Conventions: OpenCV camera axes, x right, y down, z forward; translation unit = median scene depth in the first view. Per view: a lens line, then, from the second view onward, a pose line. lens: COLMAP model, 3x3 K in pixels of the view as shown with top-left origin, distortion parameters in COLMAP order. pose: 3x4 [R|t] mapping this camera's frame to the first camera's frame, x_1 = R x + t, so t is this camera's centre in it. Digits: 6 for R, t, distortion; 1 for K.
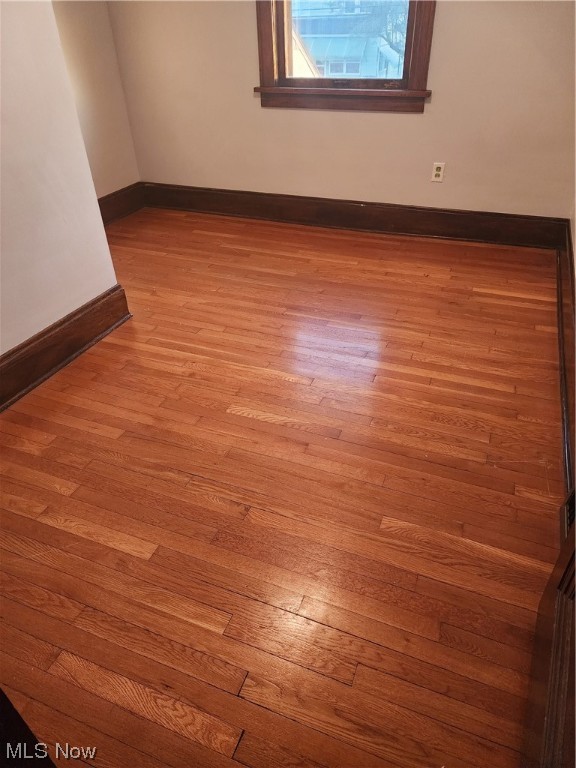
lens RADIAL K [[515.2, 0, 292.3], [0, 515.2, 384.4], [0, 0, 1]] dist [0.096617, -0.082815]
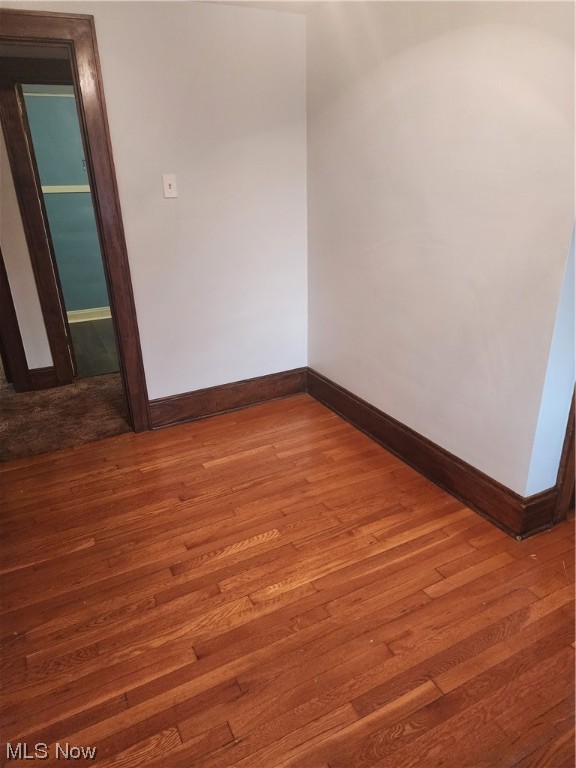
lens RADIAL K [[515.2, 0, 292.3], [0, 515.2, 384.4], [0, 0, 1]] dist [0.096617, -0.082815]
pose [[-0.656822, 0.322972, -0.681376, 0.485088], [-0.397578, 0.619482, 0.676885, -0.870155], [0.640716, 0.715493, -0.278483, 1.076263]]
